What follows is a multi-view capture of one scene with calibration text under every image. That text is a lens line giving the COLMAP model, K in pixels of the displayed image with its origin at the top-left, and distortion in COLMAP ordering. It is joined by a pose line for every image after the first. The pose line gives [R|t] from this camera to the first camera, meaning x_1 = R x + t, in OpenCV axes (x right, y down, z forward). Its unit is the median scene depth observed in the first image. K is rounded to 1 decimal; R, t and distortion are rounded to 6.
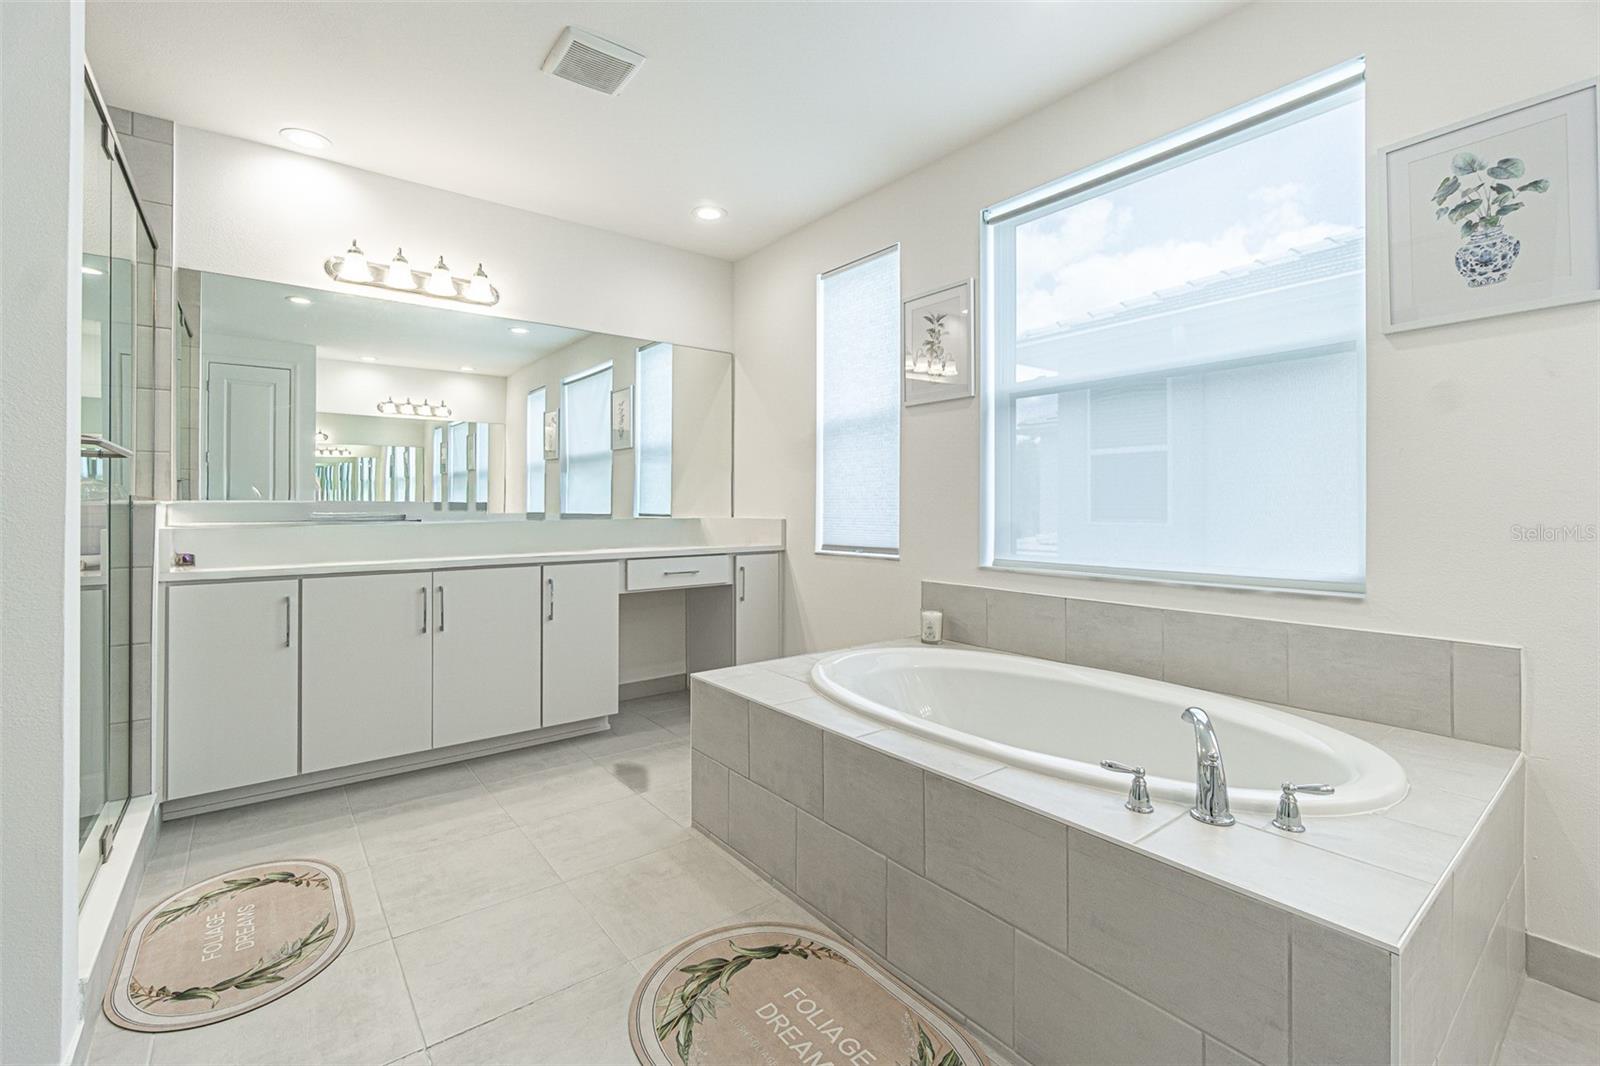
lens RADIAL K [[693.9, 0, 801.5], [0, 693.9, 488.9], [0, 0, 1]] dist [-0.005196, 0.000375]
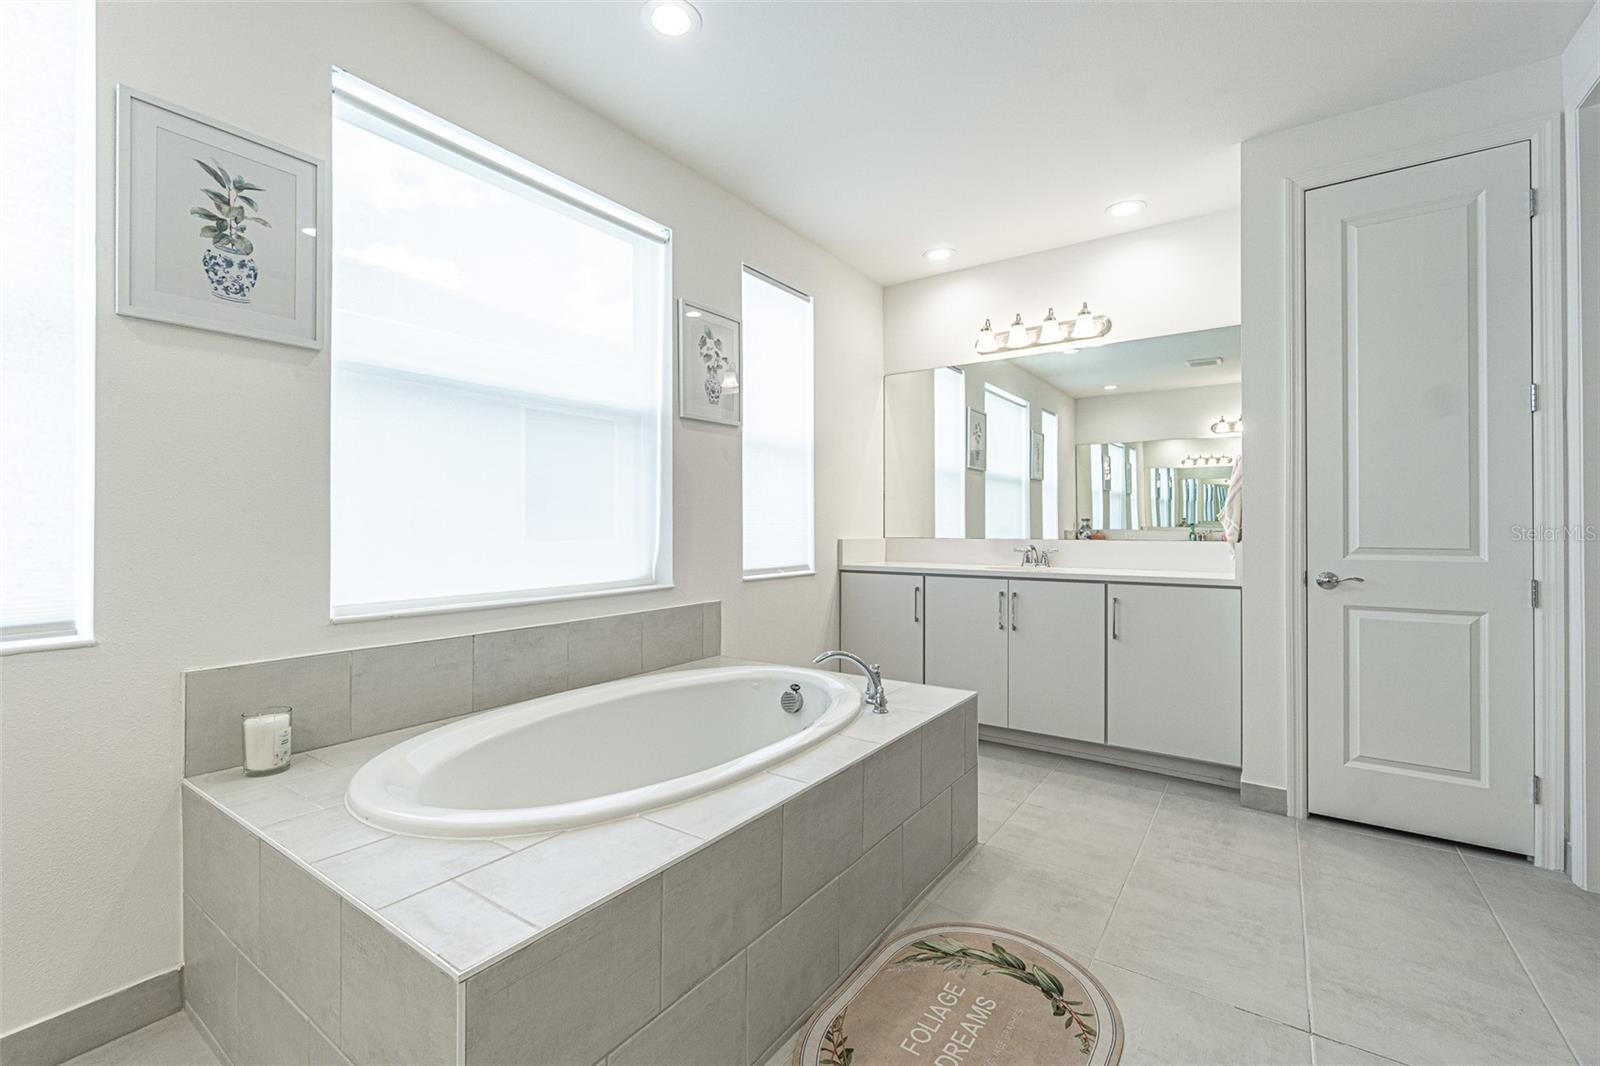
lens RADIAL K [[693.9, 0, 769.2], [0, 693.9, 515.8], [0, 0, 1]] dist [-0.005196, 0.000375]
pose [[-0.267755, 0.015098, 0.963369, -0.764584], [-0.022787, 0.999498, -0.021998, 0.033470], [-0.963218, -0.027842, -0.267276, 1.278629]]
